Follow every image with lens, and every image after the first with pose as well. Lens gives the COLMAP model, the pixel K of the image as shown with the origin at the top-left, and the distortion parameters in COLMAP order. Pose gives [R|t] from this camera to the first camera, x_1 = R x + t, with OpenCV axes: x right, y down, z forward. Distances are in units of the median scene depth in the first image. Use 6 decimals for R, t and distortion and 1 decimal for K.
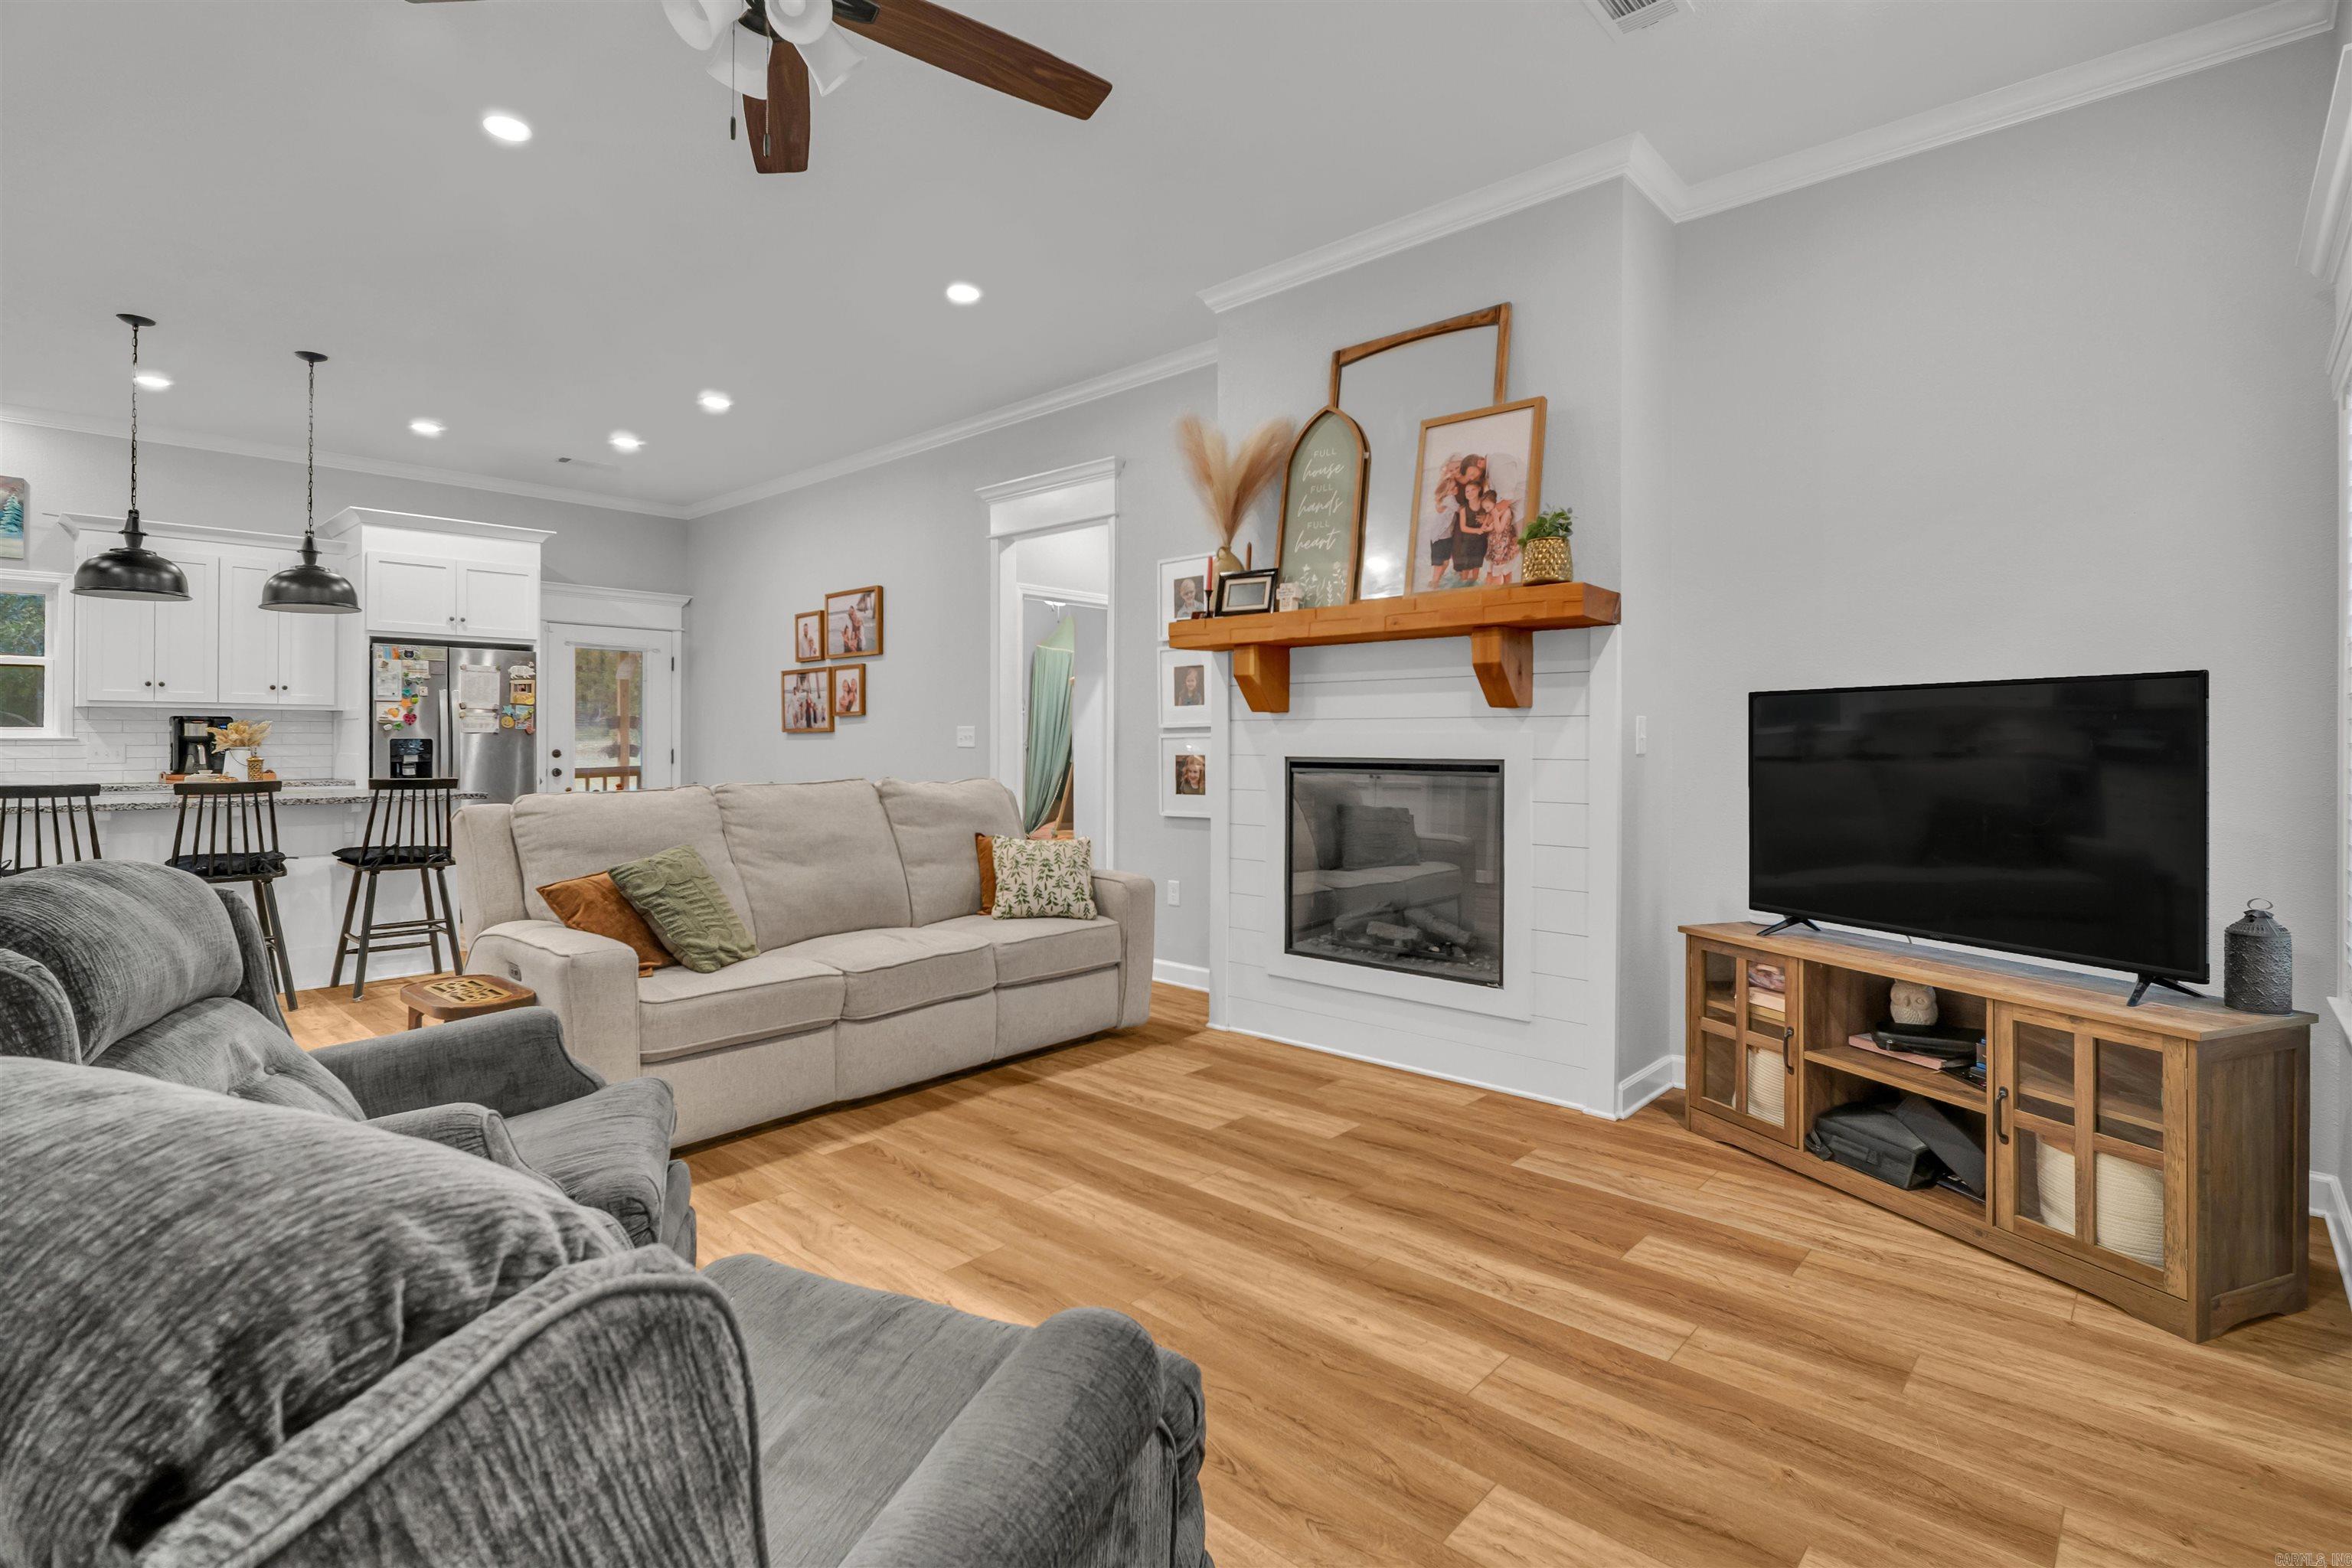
lens RADIAL K [[1105.6, 0, 1197.9], [0, 1105.6, 750.8], [0, 0, 1]] dist [0.007816, -0.008121]
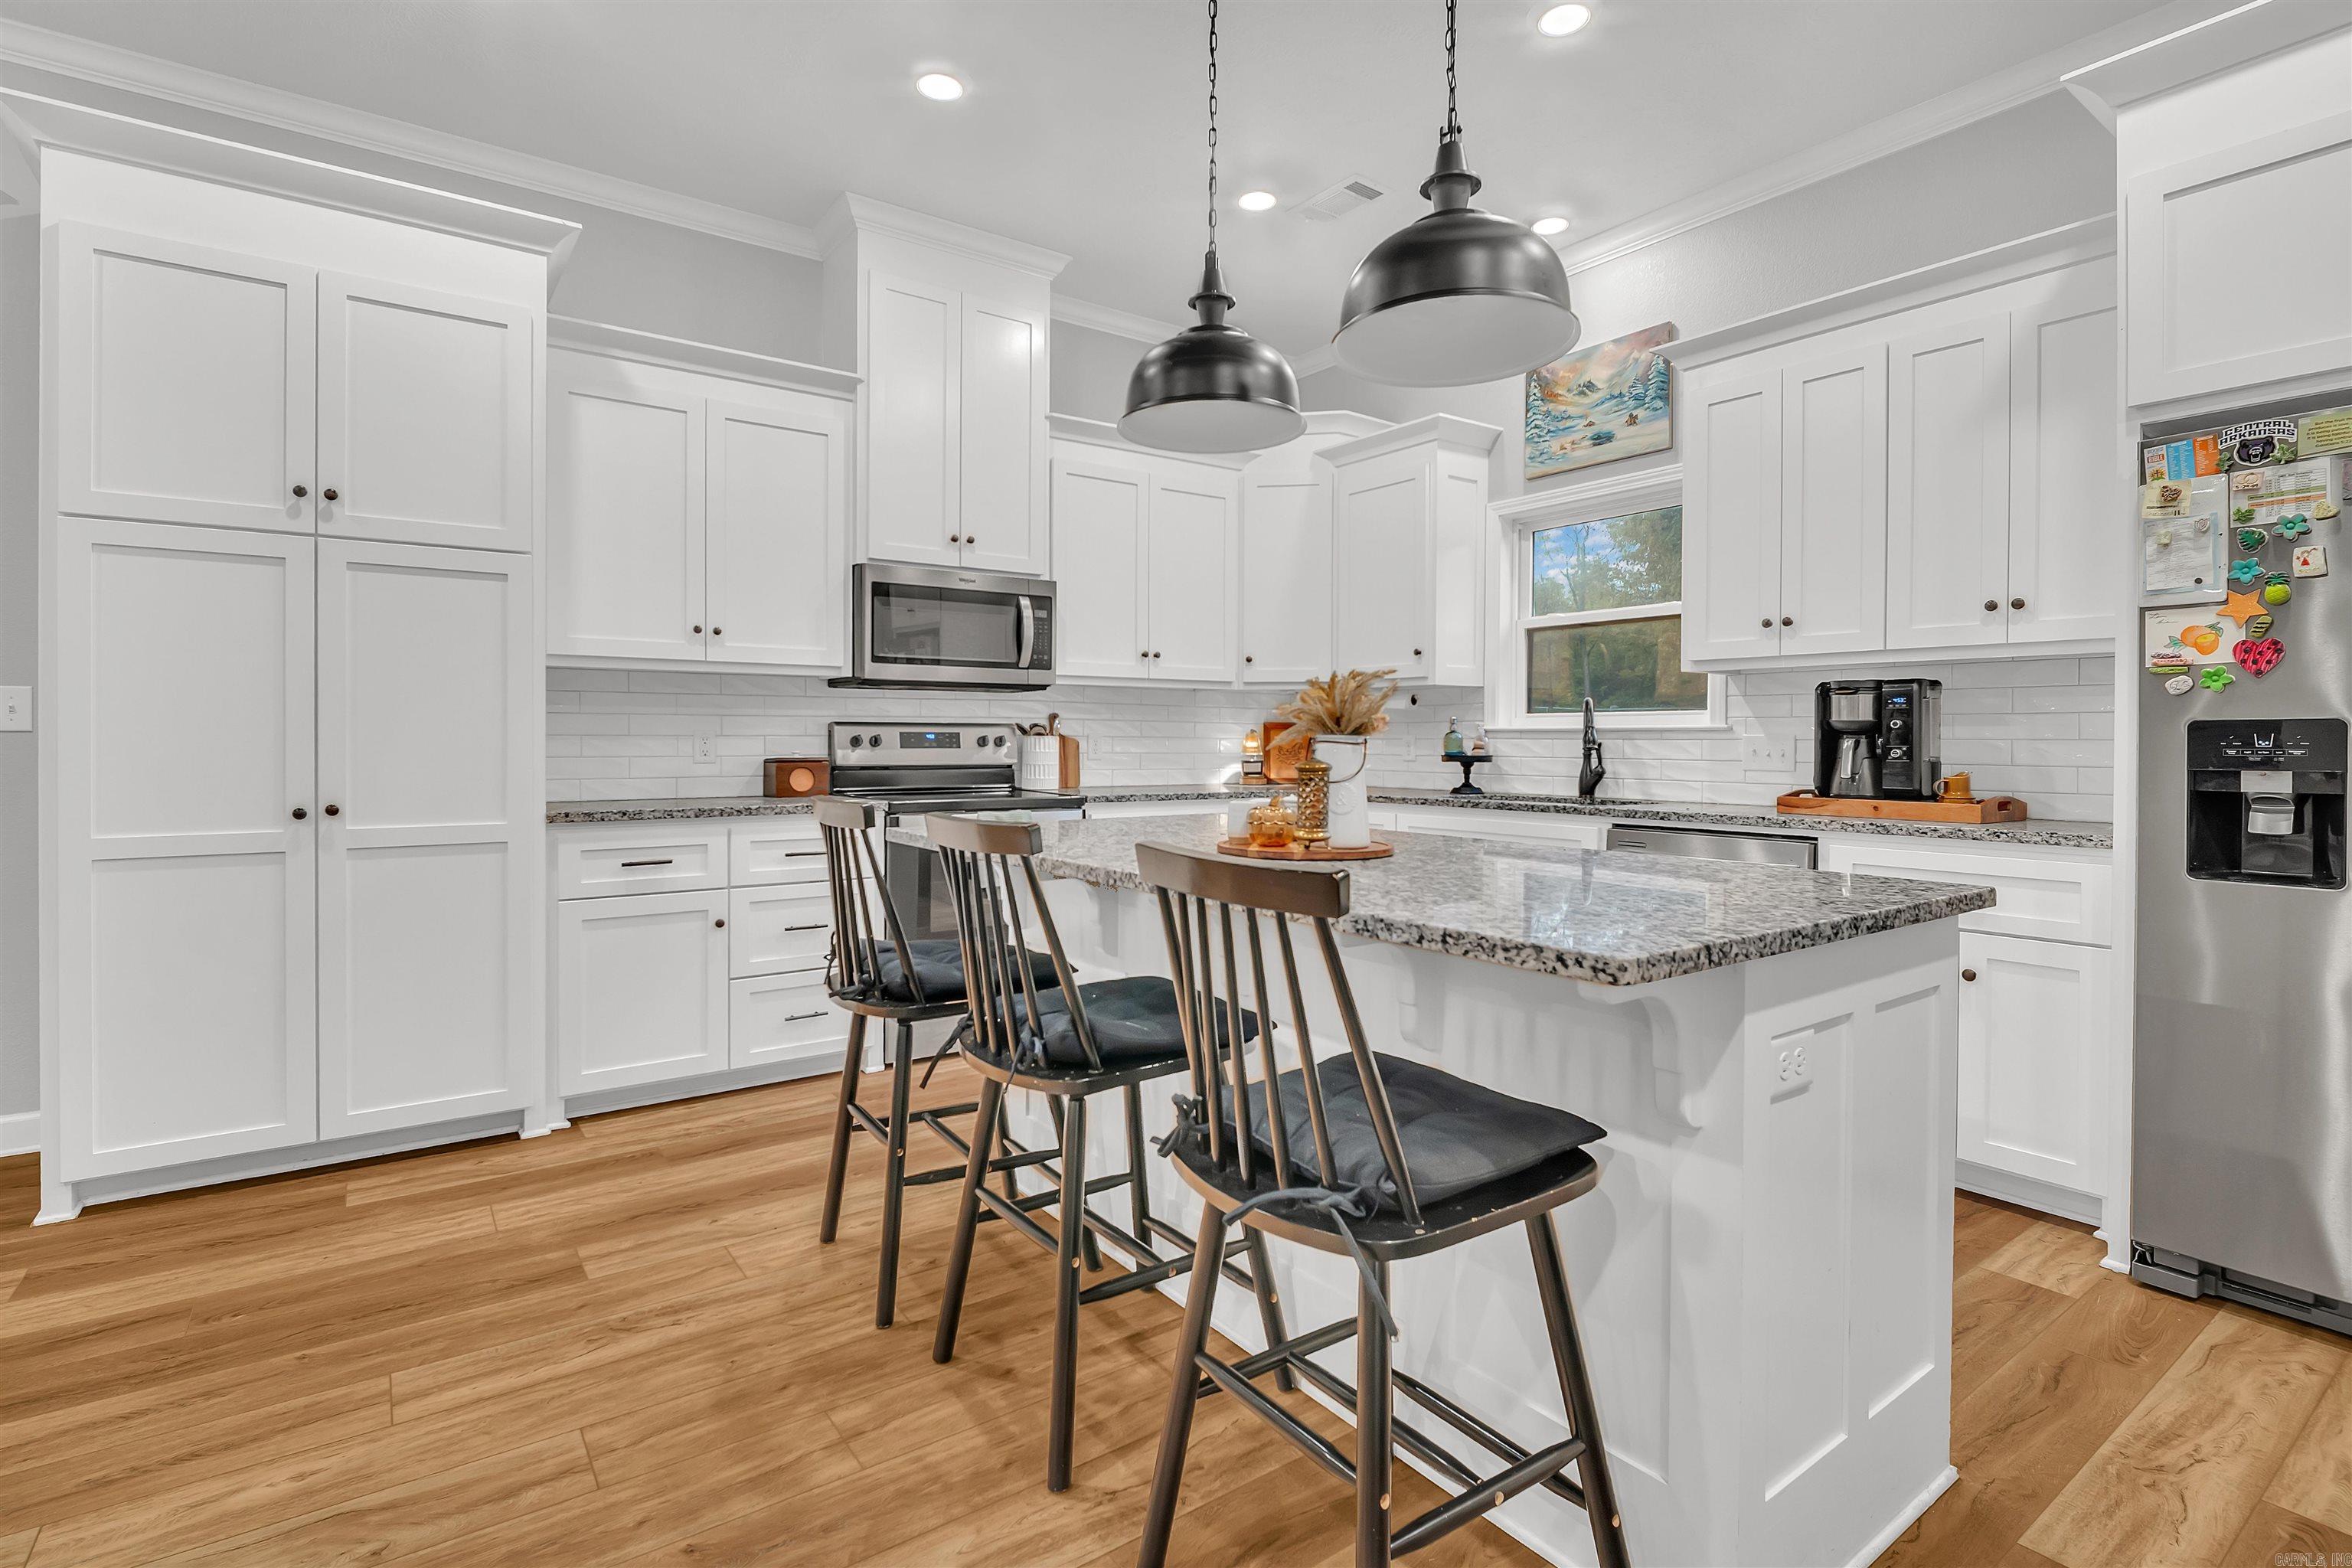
lens RADIAL K [[1105.6, 0, 1153.1], [0, 1105.6, 738.4], [0, 0, 1]] dist [0.007816, -0.008121]
pose [[-0.234122, -0.003050, -0.972202, -0.336526], [-0.007933, 0.999968, -0.001227, -0.002352], [0.972175, 0.007425, -0.234139, 0.776574]]
